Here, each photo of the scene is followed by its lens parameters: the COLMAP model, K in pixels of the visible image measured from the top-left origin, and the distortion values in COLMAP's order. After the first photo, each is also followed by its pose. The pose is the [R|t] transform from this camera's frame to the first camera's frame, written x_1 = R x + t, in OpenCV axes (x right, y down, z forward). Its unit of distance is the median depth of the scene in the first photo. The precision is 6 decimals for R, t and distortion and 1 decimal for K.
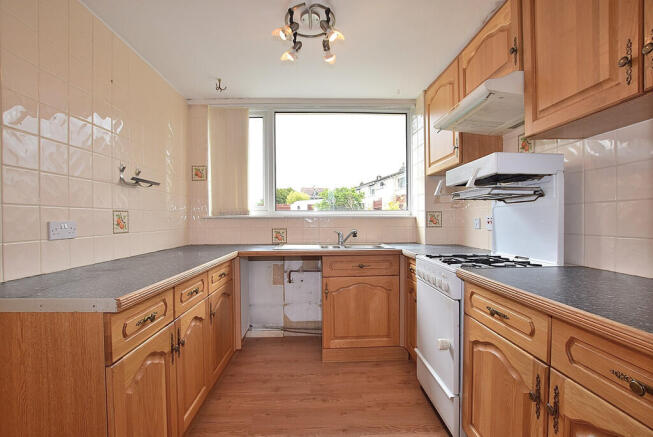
lens RADIAL K [[288.8, 0, 326.2], [0, 288.8, 221.3], [0, 0, 1]] dist [-0.030118, 0.000577]
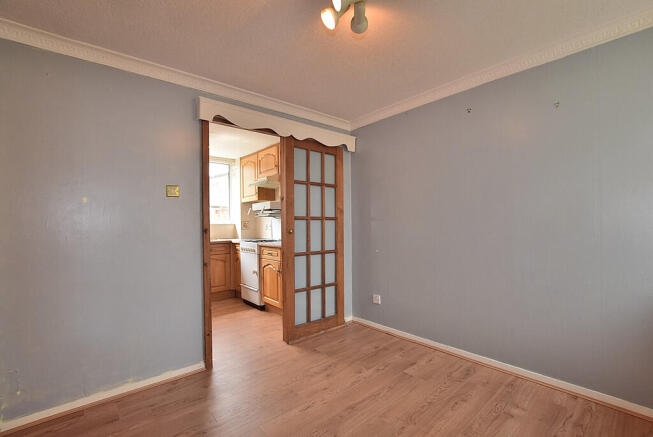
lens RADIAL K [[288.8, 0, 326.2], [0, 288.8, 221.3], [0, 0, 1]] dist [-0.030118, 0.000577]
pose [[0.781326, -0.000818, 0.624123, -0.495958], [0.014386, 0.999757, -0.016699, 0.008688], [-0.623958, 0.022026, 0.781148, -1.030892]]
